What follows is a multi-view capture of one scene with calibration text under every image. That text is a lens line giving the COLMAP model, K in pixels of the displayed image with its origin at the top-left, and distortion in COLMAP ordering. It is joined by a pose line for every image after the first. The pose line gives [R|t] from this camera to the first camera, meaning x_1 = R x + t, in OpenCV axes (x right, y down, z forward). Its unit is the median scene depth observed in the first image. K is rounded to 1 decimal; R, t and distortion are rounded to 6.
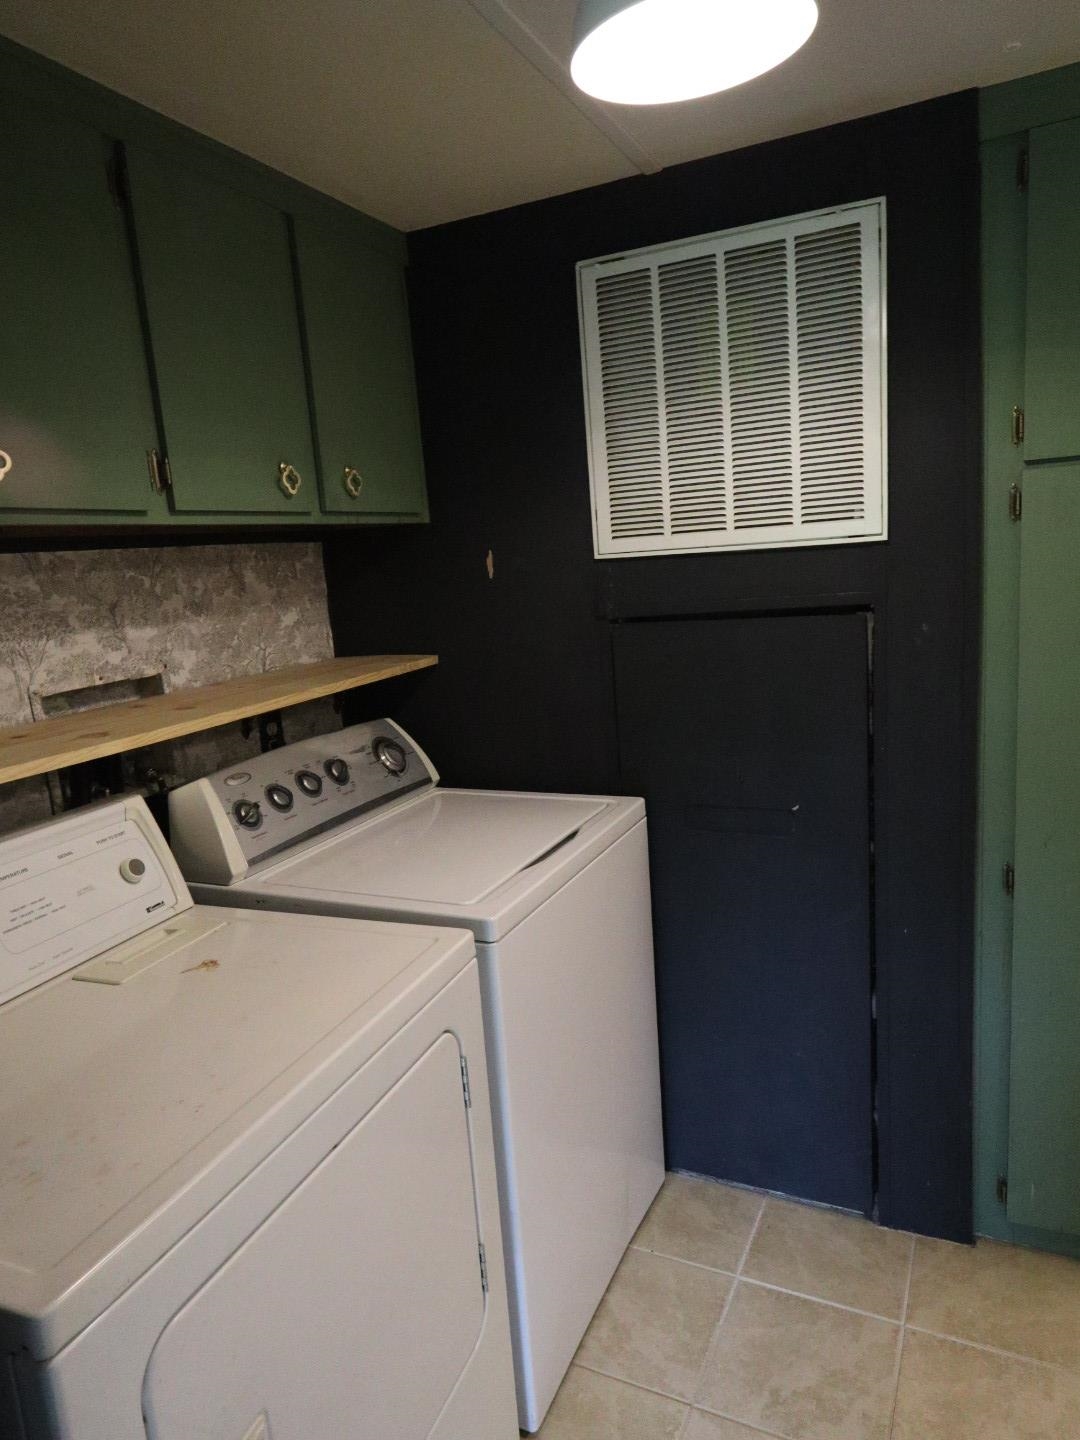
lens RADIAL K [[911.8, 0, 539.7], [0, 911.8, 719.9], [0, 0, 1]] dist [-0.004786, -0.000849]
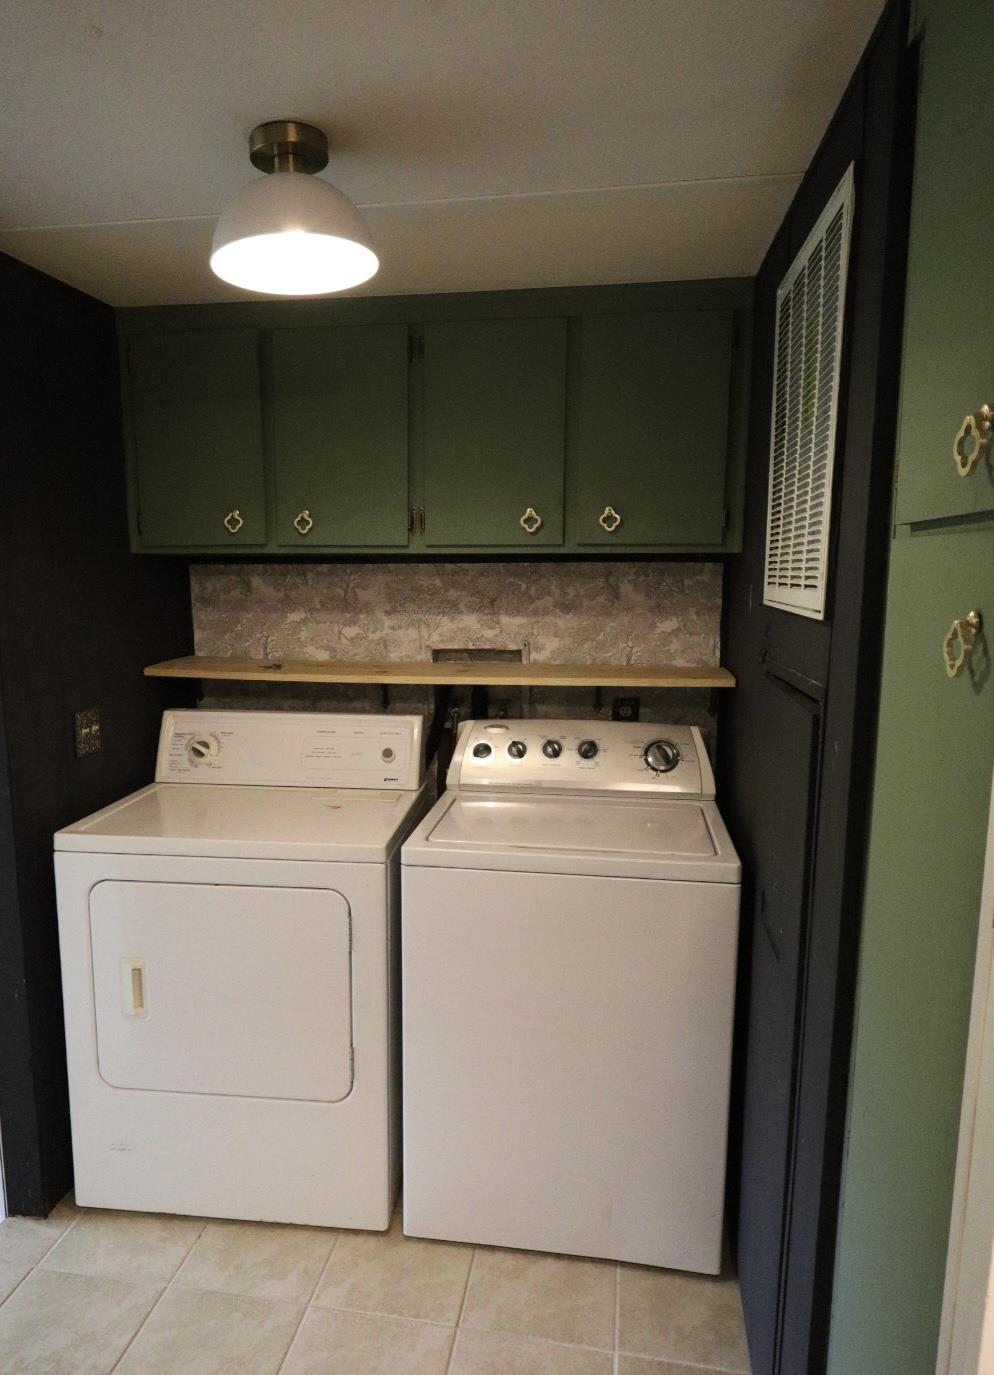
lens RADIAL K [[940.3, 0, 493.4], [0, 940.3, 724.1], [0, 0, 1]] dist [0.000706, 0.002099]
pose [[0.301298, 0.225867, -0.926393, 0.964723], [-0.193696, 0.965782, 0.172473, -0.182142], [0.933650, 0.127472, 0.334737, 0.463202]]
